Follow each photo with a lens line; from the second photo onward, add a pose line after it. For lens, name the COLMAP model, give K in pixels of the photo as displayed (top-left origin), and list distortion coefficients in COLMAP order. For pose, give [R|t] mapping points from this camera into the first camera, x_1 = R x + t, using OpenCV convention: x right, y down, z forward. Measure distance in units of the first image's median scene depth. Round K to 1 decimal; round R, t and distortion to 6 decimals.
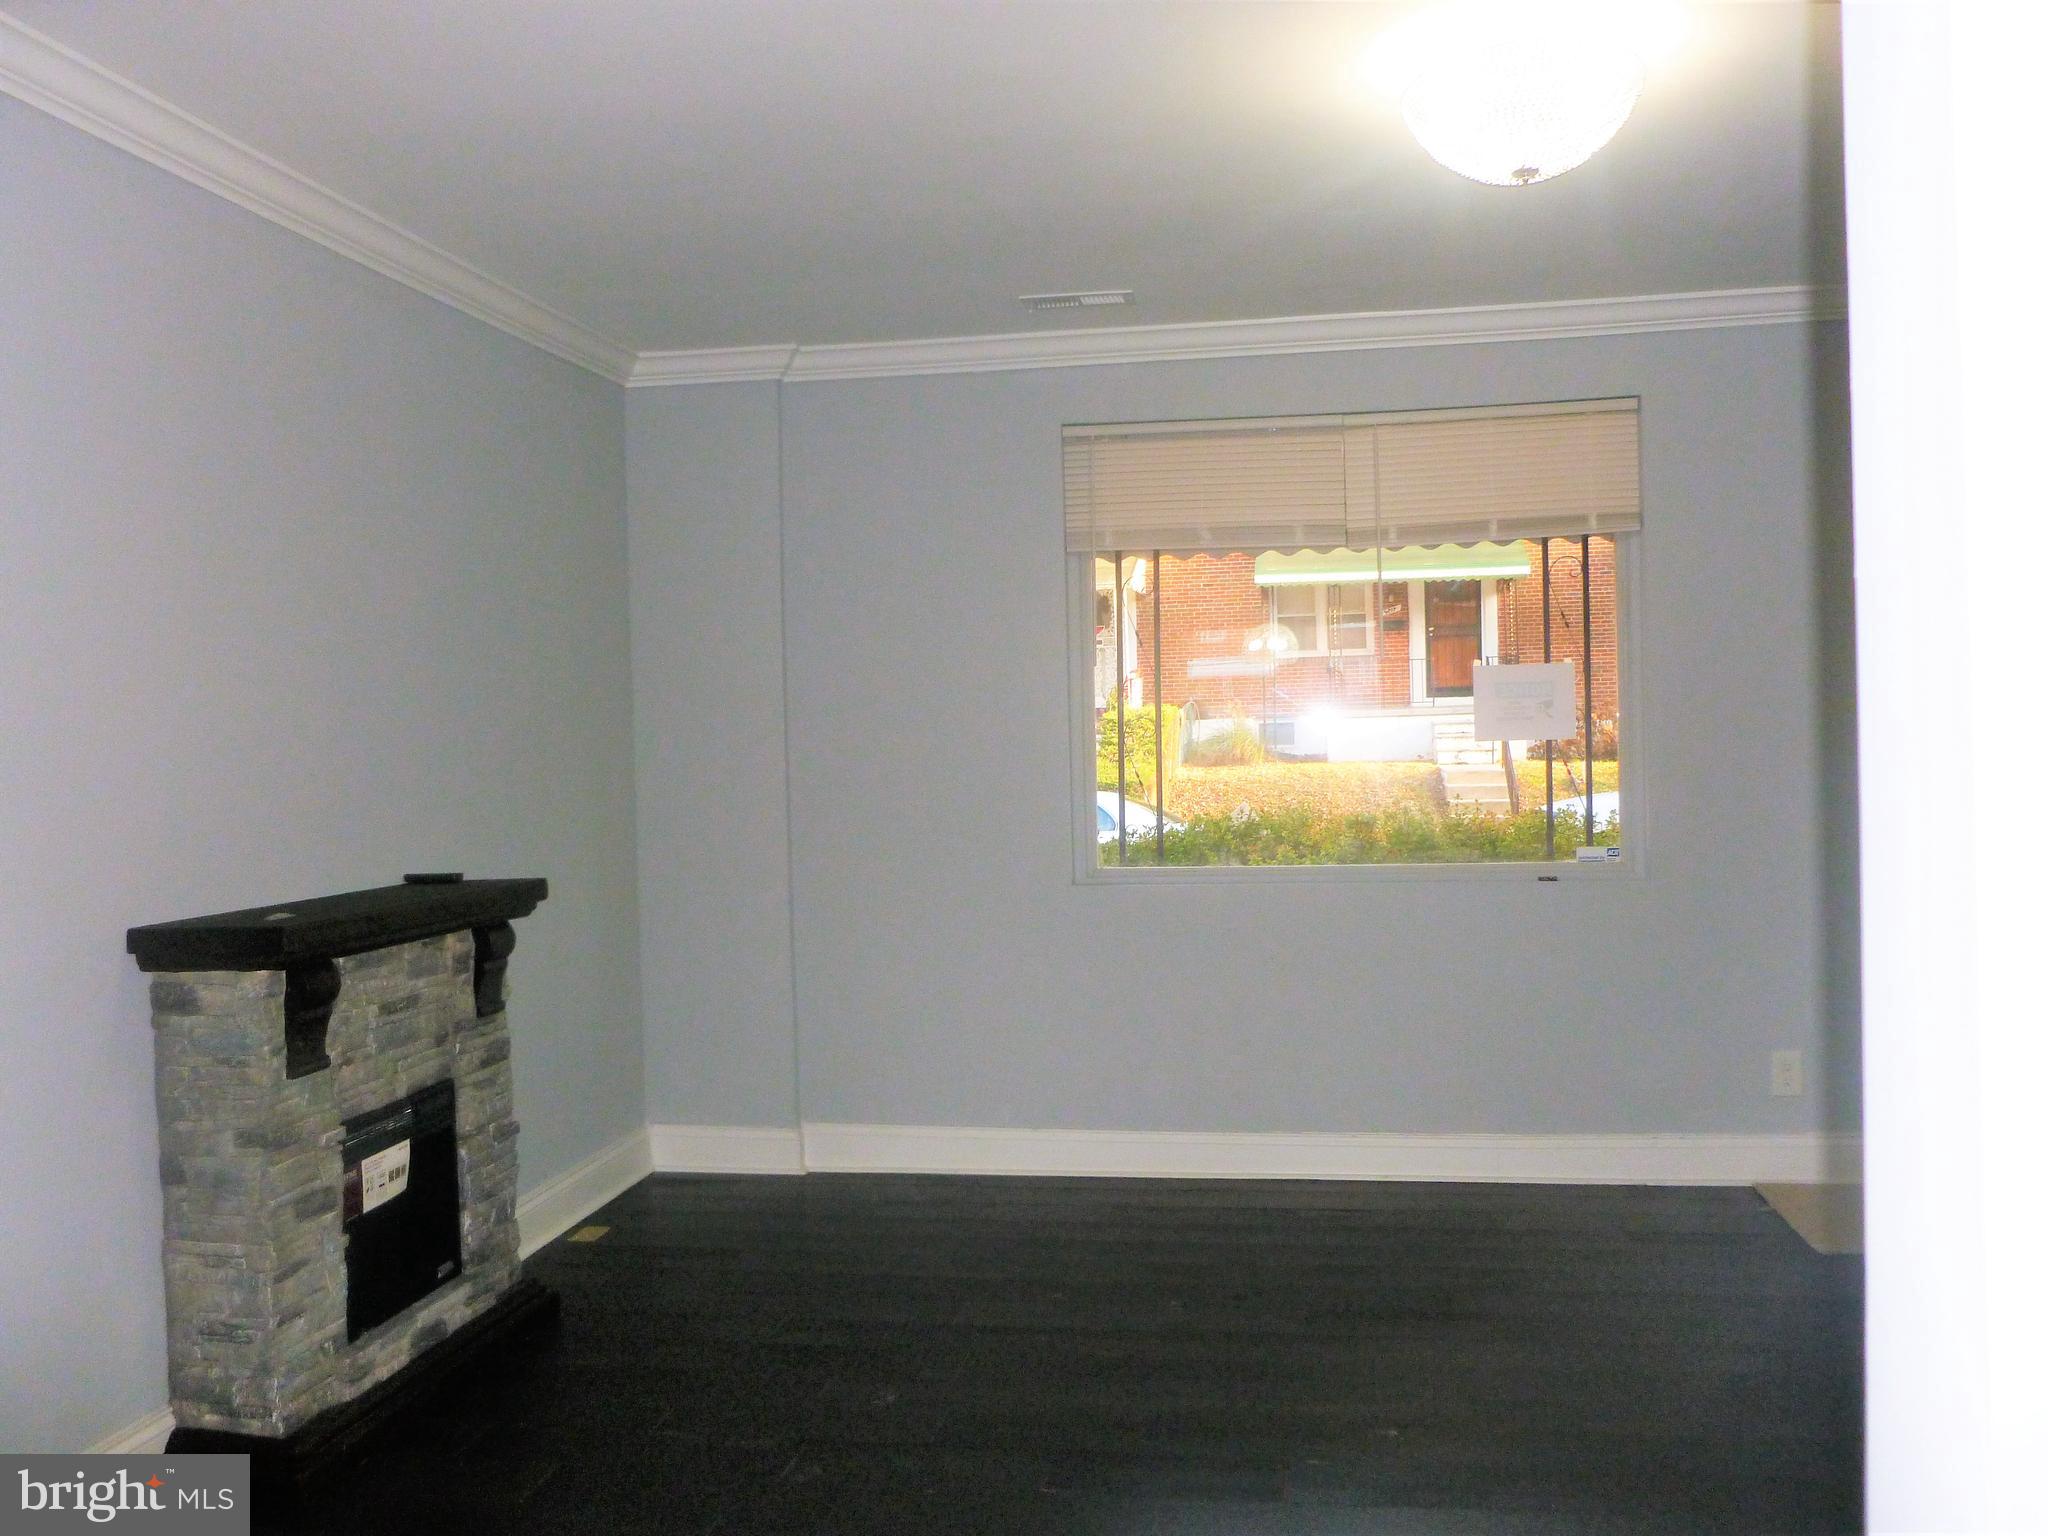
lens RADIAL K [[1743.0, 0, 1031.9], [0, 1743.0, 774.7], [0, 0, 1]] dist [-0.045417, 0.023020]
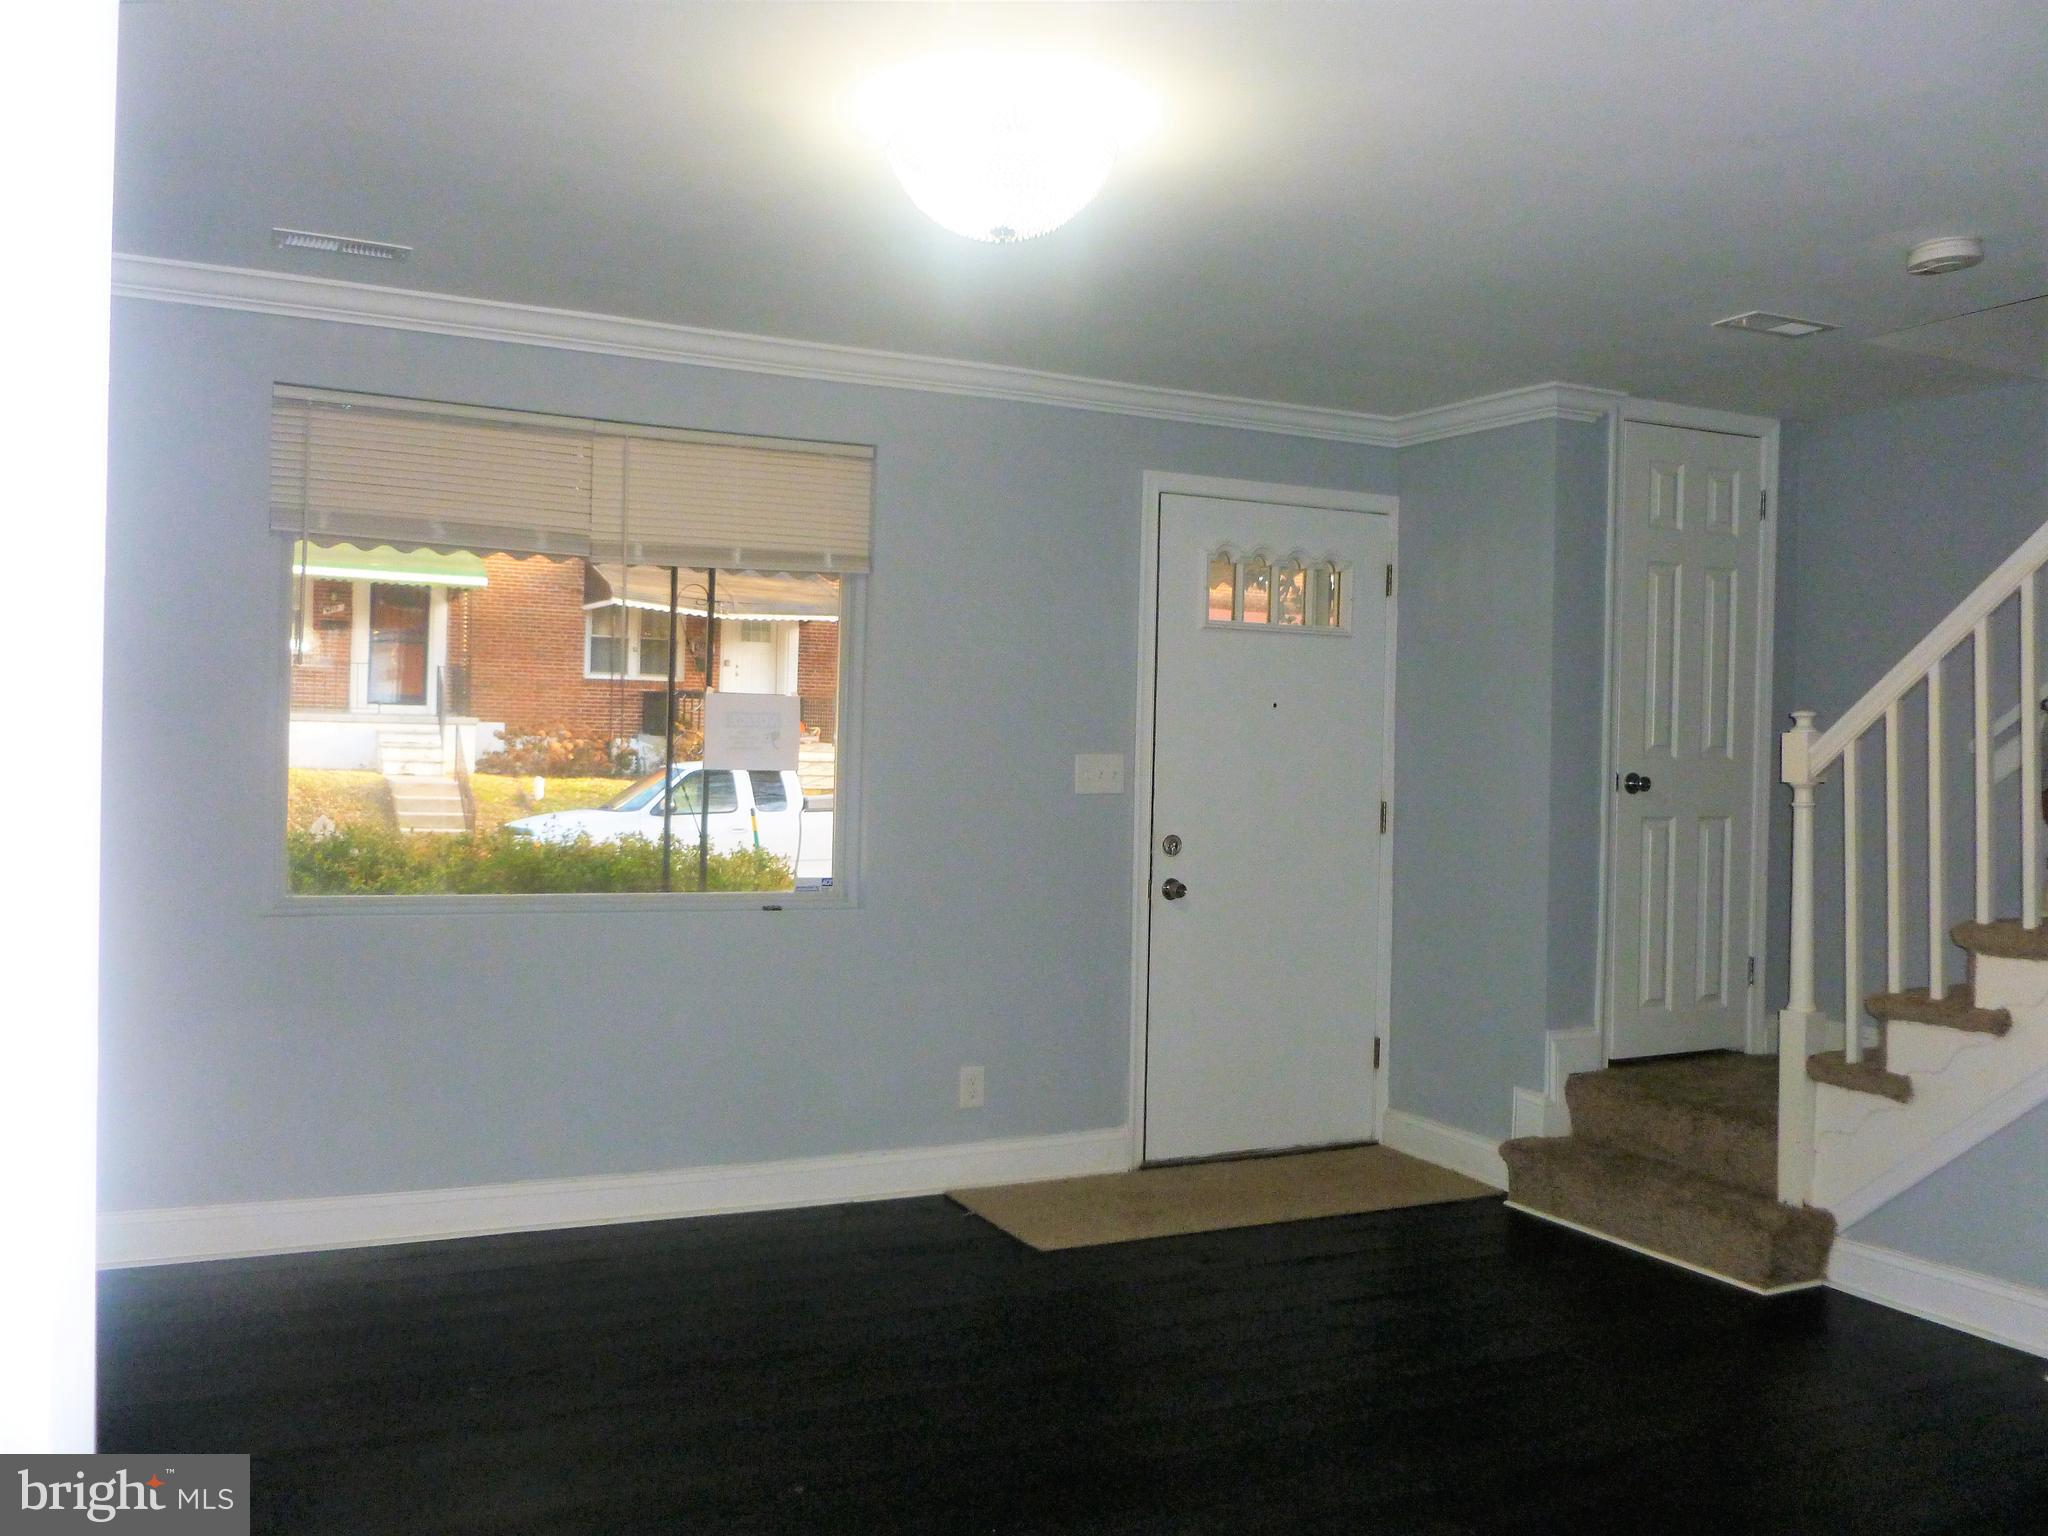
lens RADIAL K [[1743.0, 0, 1014.3], [0, 1743.0, 764.9], [0, 0, 1]] dist [-0.045417, 0.023020]
pose [[0.810136, 0.040728, 0.584825, -0.174822], [-0.033608, 0.999170, -0.023028, -0.004554], [-0.585278, -0.000999, 0.810832, 0.091586]]
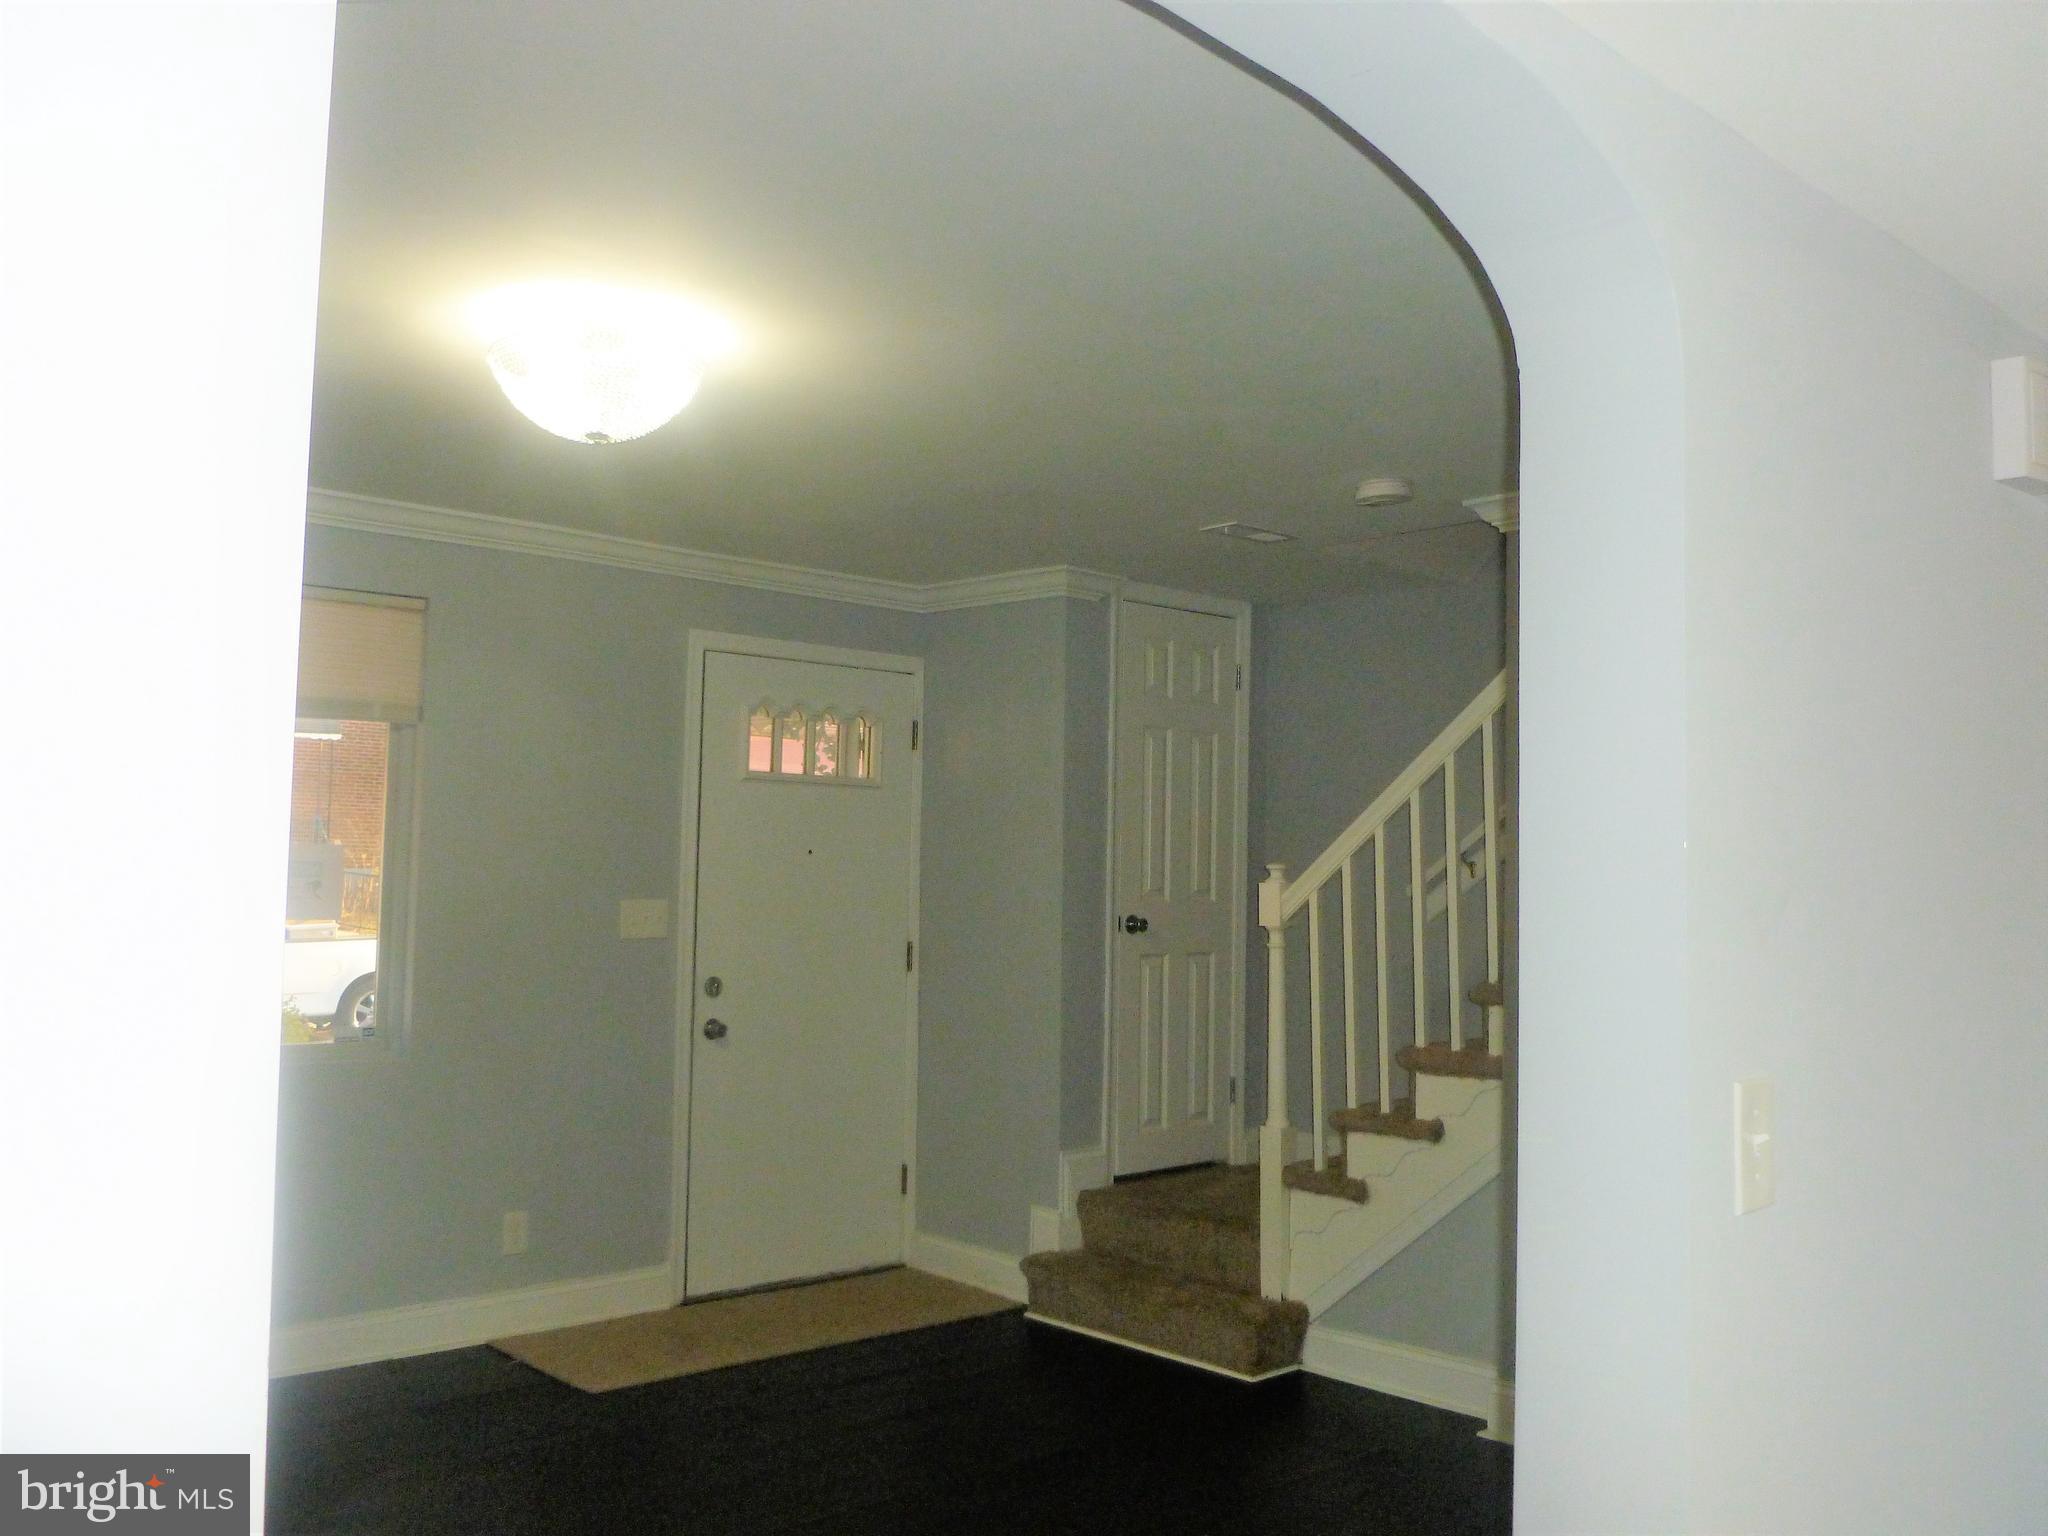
lens RADIAL K [[1743.0, 0, 1017.3], [0, 1743.0, 765.6], [0, 0, 1]] dist [-0.045417, 0.023020]
pose [[0.609689, 0.092161, 0.787264, -0.239112], [-0.022751, 0.994843, -0.098842, -0.018705], [-0.792314, 0.042352, 0.608642, 0.065312]]
